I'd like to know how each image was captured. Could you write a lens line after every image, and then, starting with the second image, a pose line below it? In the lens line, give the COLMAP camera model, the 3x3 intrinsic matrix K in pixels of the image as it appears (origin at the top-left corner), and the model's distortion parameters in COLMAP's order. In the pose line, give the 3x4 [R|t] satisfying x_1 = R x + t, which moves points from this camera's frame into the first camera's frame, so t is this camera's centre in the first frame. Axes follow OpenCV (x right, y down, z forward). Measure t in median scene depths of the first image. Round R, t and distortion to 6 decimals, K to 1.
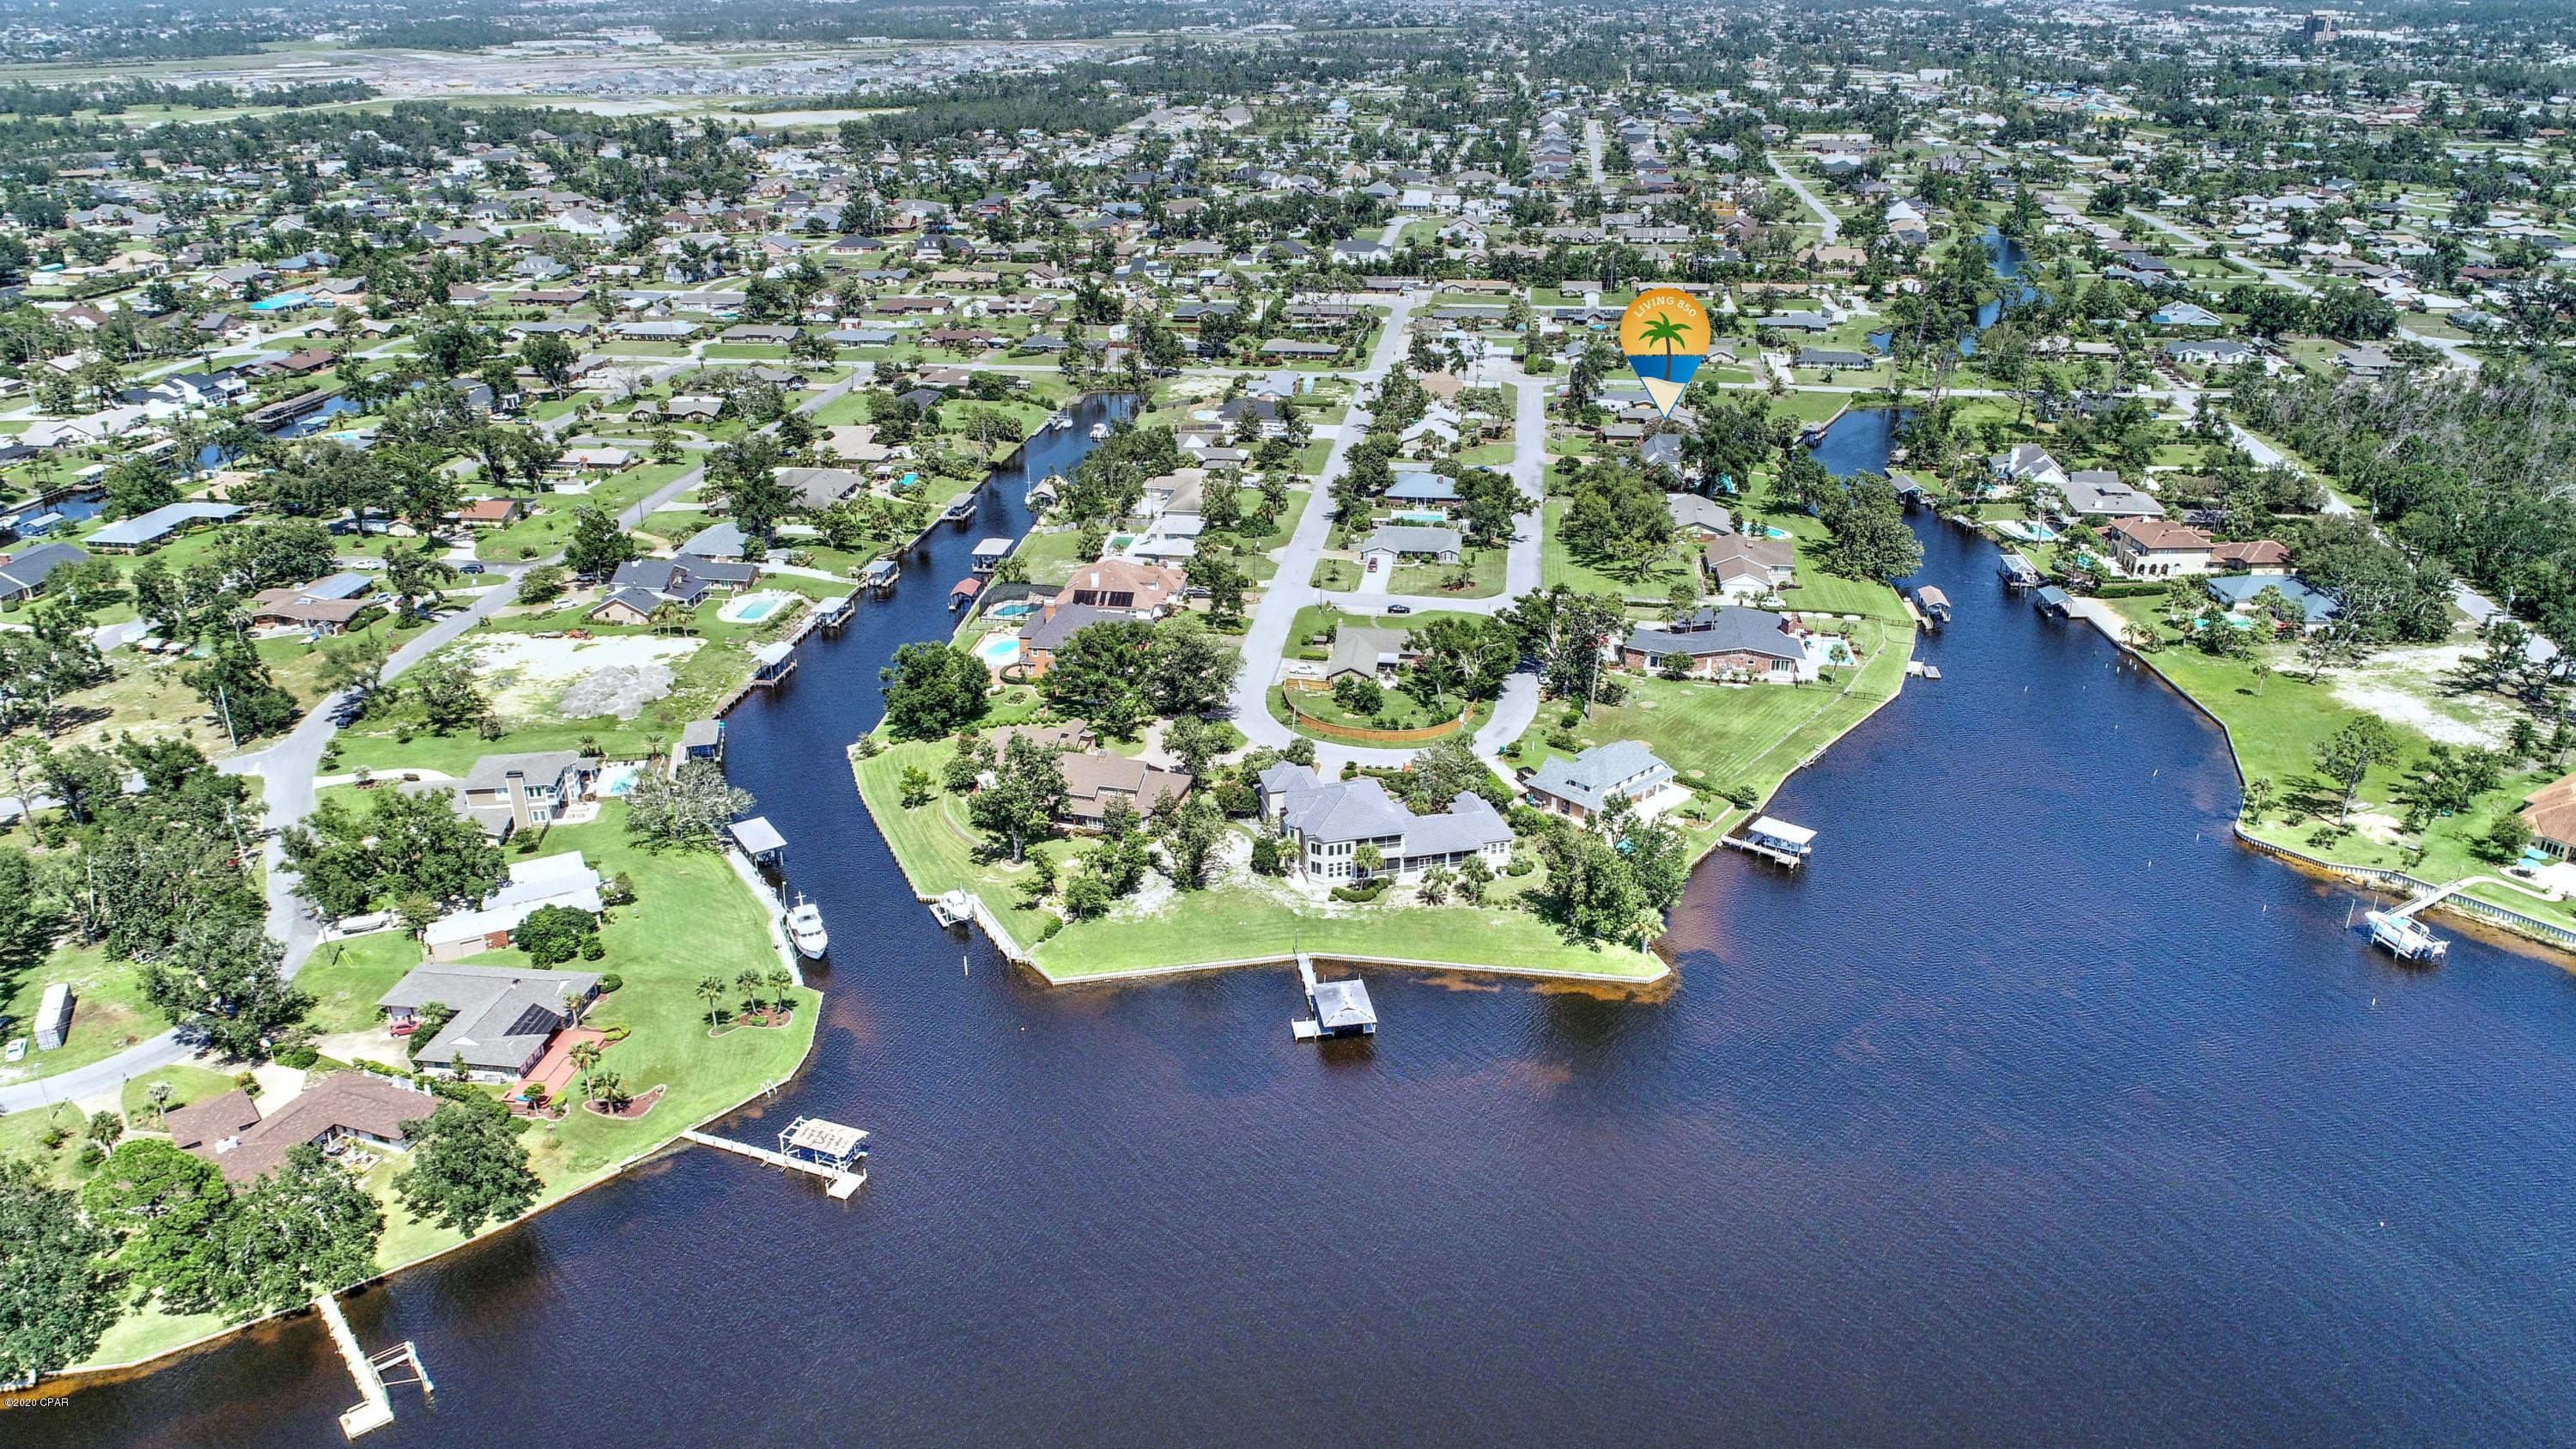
lens RADIAL K [[1803.7, 0, 1294.1], [0, 1803.7, 727.0], [0, 0, 1]] dist [-0.000189, 0.001650]
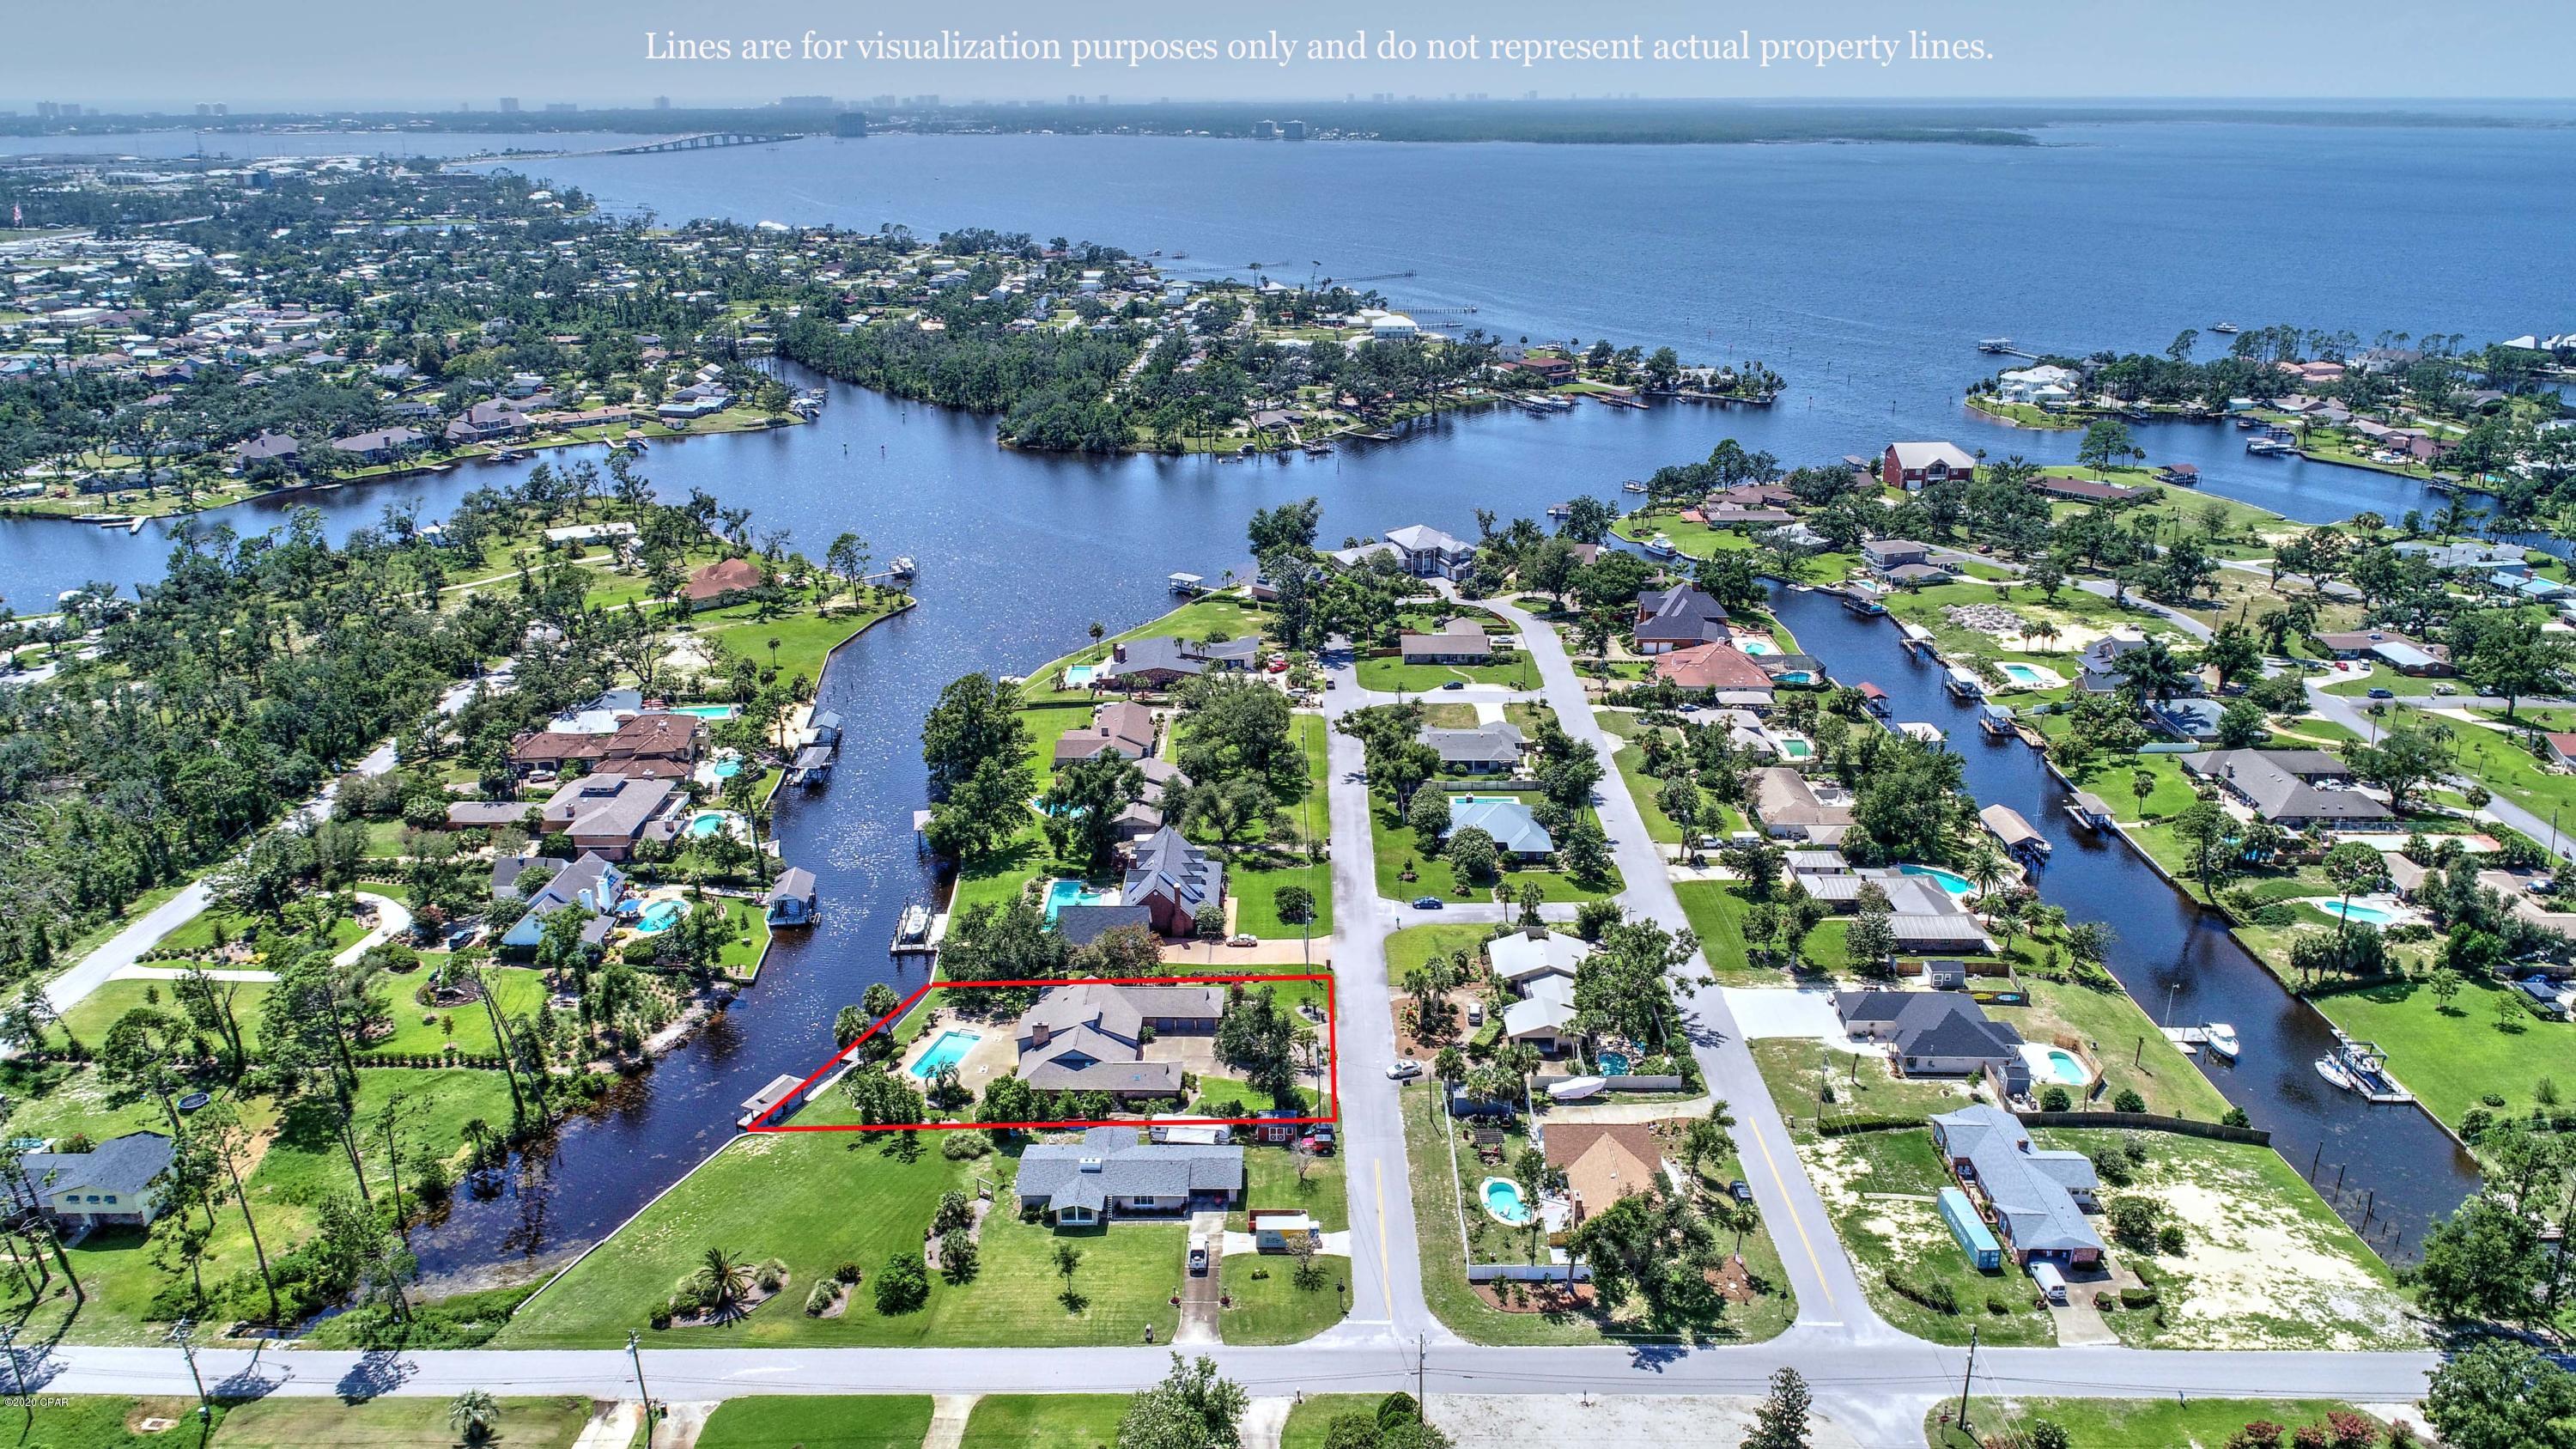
lens RADIAL K [[1823.6, 0, 1293.2], [0, 1823.6, 722.3], [0, 0, 1]] dist [0.001150, -0.000968]
pose [[-0.991437, 0.051217, -0.120122, 0.276973], [-0.043280, 0.739008, 0.672305, -0.746720], [0.123204, 0.671747, -0.730463, 1.703735]]
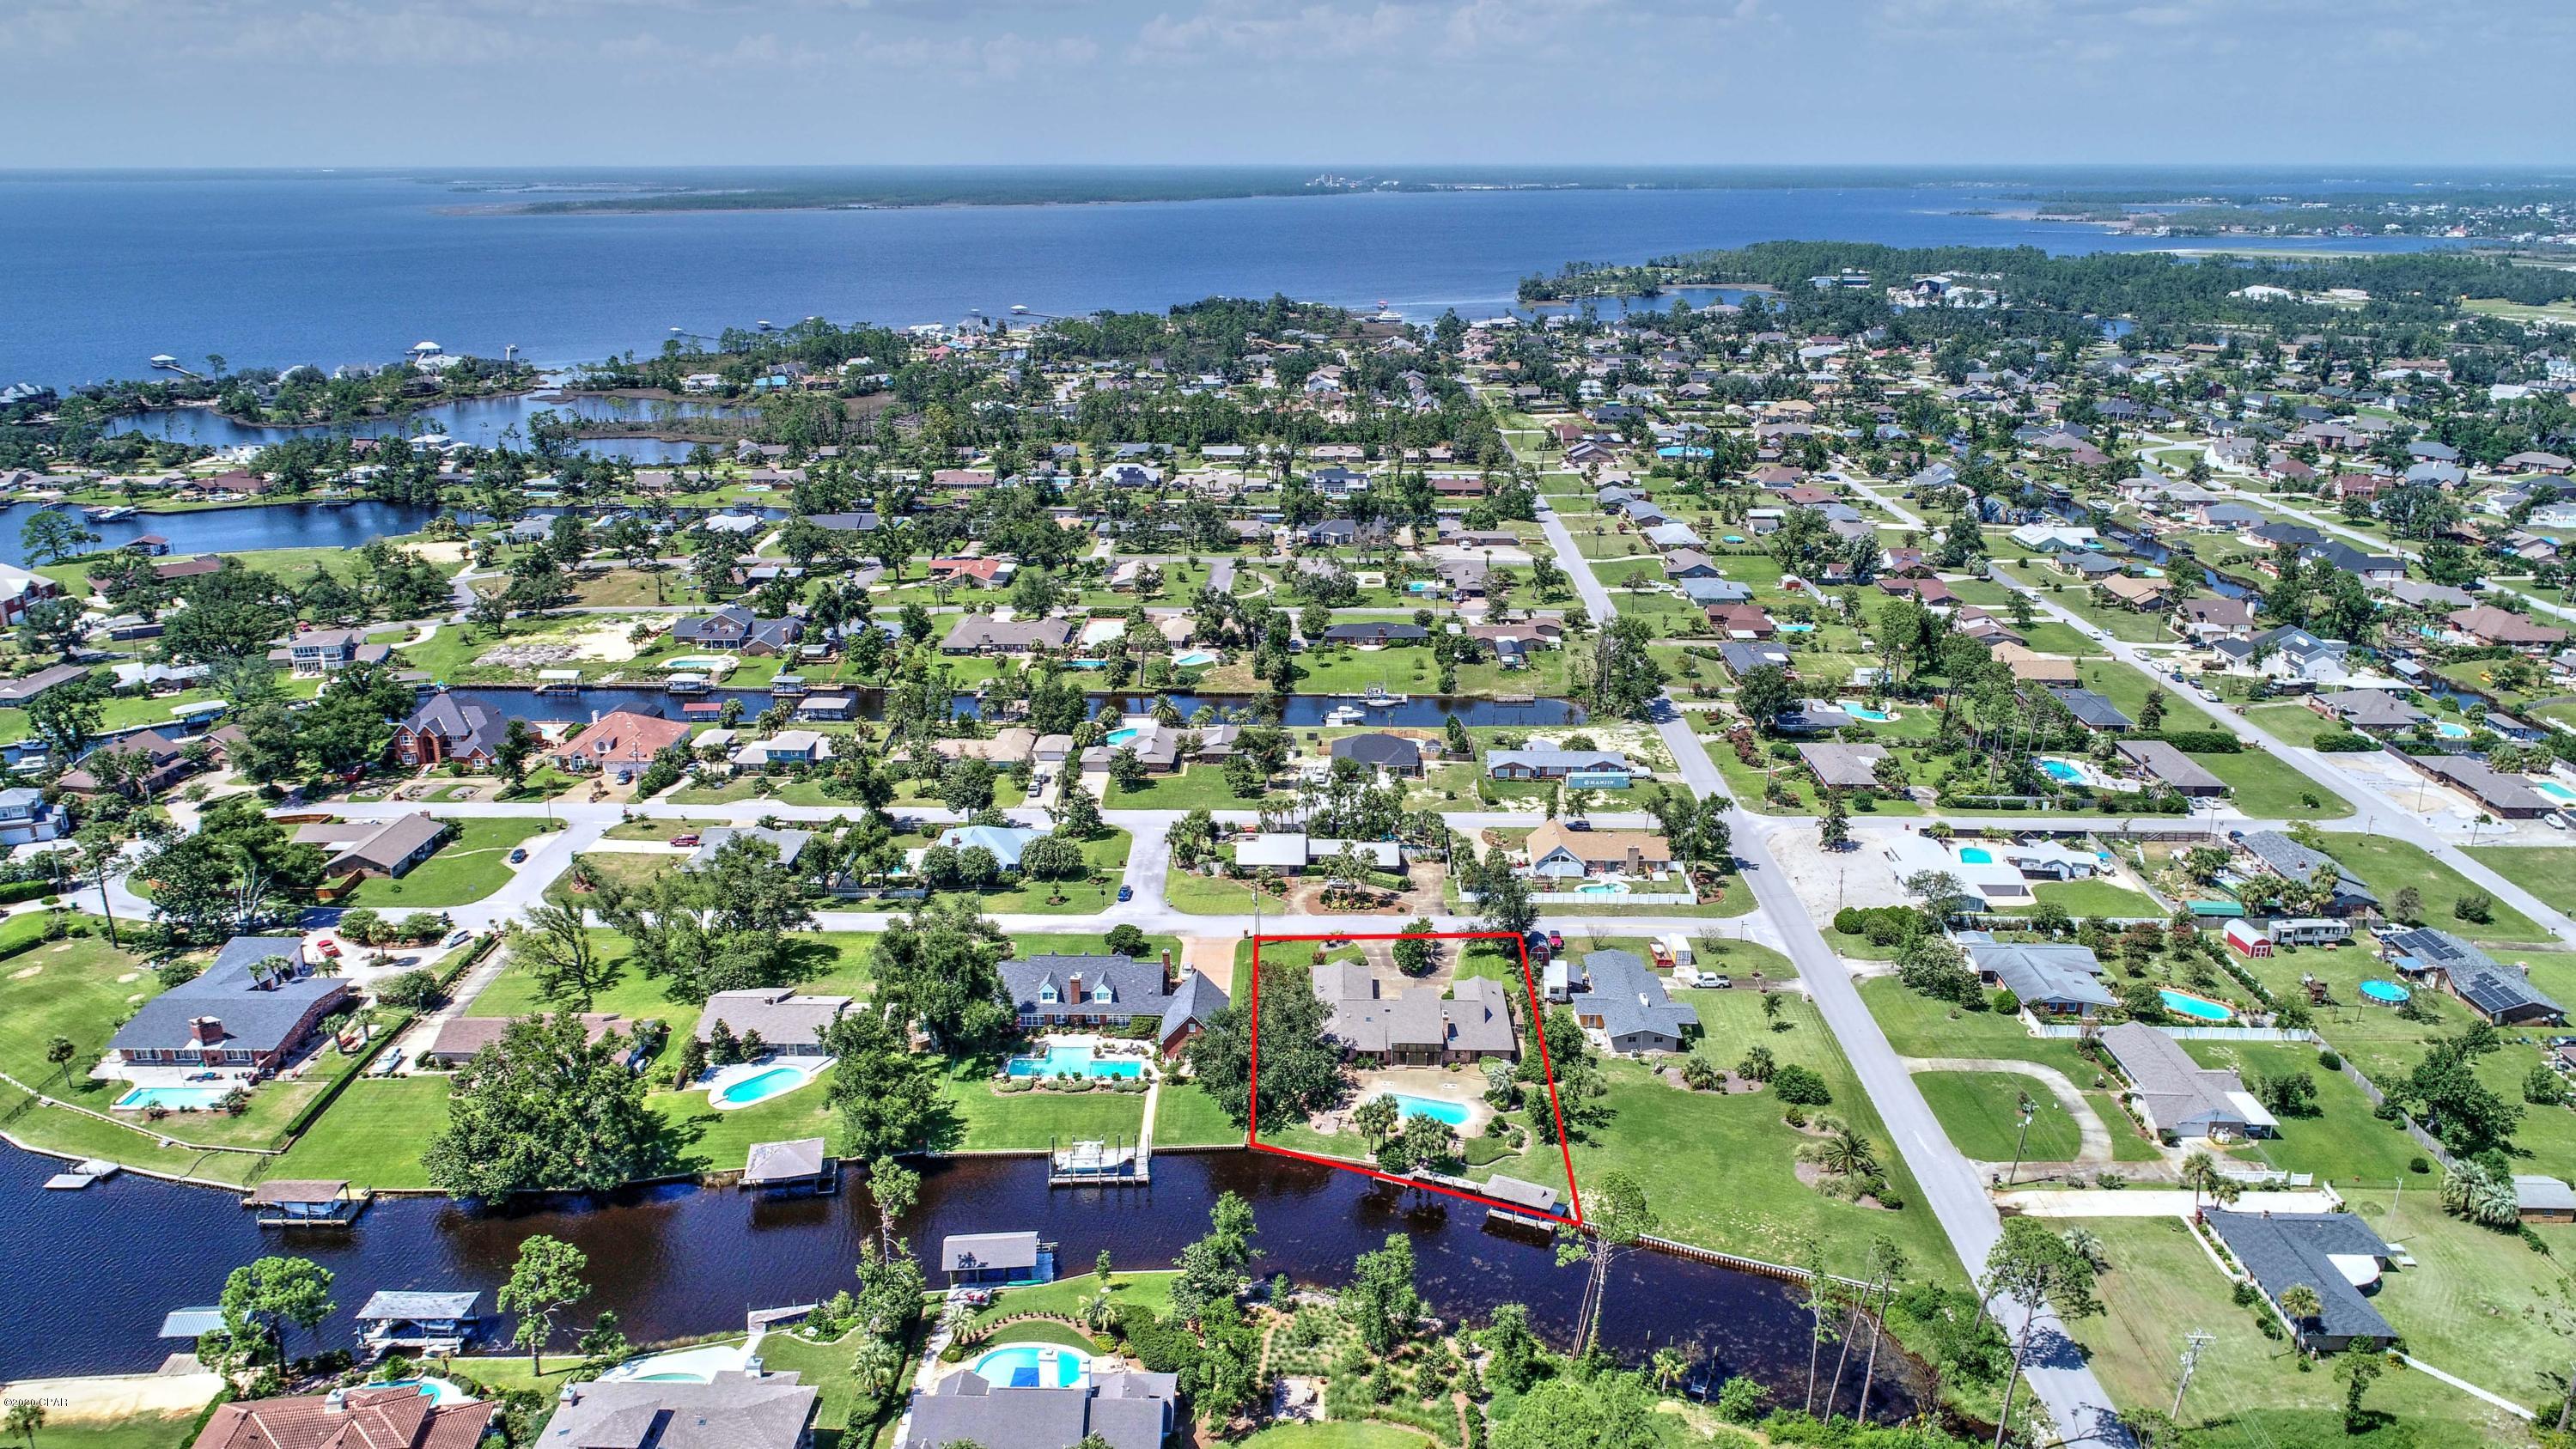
lens RADIAL K [[1757.8, 0, 1288.0], [0, 1757.8, 724.5], [0, 0, 1]] dist [0.002434, 0.001208]
pose [[0.118929, 0.314244, -0.941863, 0.865404], [-0.391438, 0.886607, 0.246382, -0.464032], [0.912487, 0.339379, 0.228451, 1.056141]]
